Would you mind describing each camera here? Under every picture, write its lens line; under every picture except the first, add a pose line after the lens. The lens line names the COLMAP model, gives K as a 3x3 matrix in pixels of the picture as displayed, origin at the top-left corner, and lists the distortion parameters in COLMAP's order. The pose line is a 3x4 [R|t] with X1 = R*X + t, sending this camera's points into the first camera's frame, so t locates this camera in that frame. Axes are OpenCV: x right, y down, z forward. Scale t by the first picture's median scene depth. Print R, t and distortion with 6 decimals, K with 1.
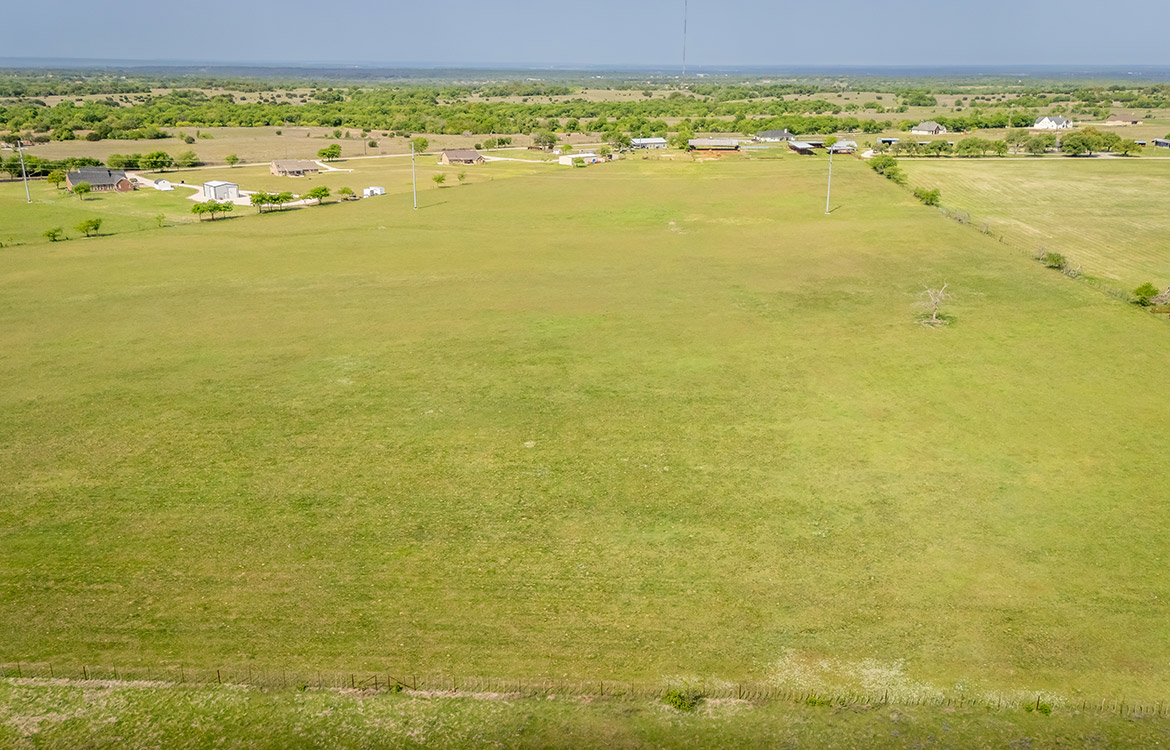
lens RADIAL K [[980.3, 0, 585.0], [0, 980.3, 375.0], [0, 0, 1]] dist [0.096899, -0.134667]
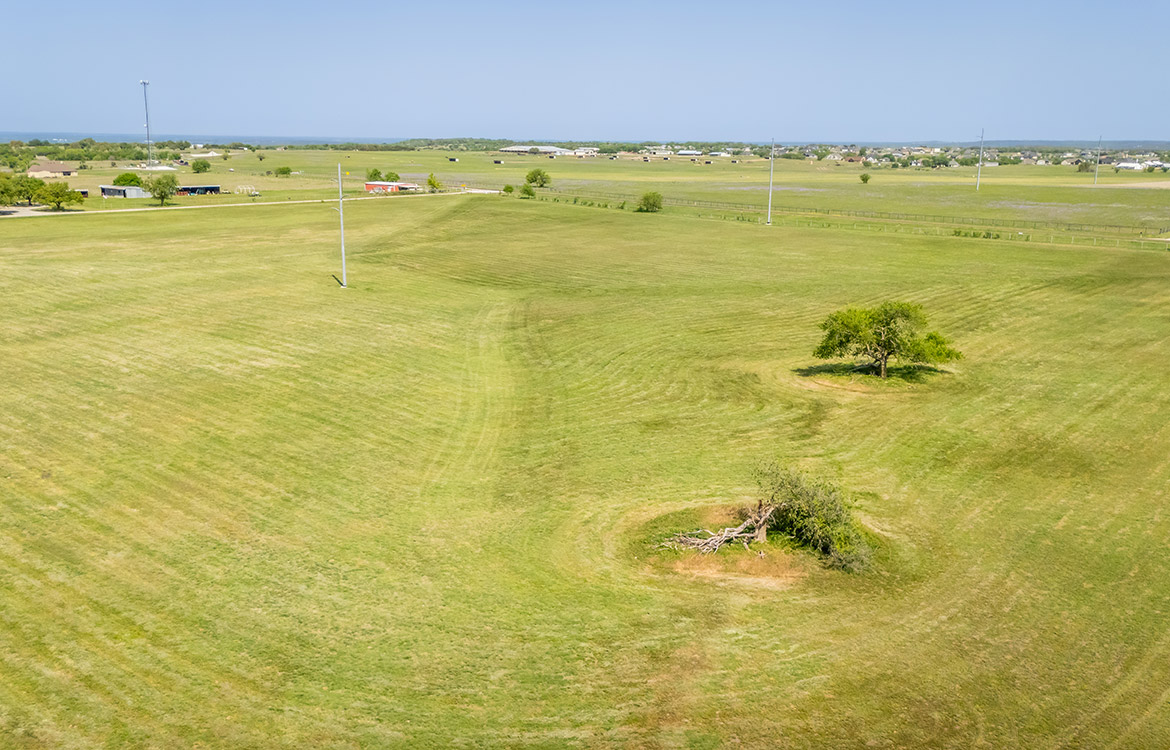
lens RADIAL K [[980.3, 0, 585.0], [0, 980.3, 375.0], [0, 0, 1]] dist [0.096899, -0.134667]
pose [[0.575073, -0.180096, 0.798033, 0.244635], [0.233333, 0.971059, 0.051000, -0.086328], [-0.784122, 0.156879, 0.600452, 0.438531]]
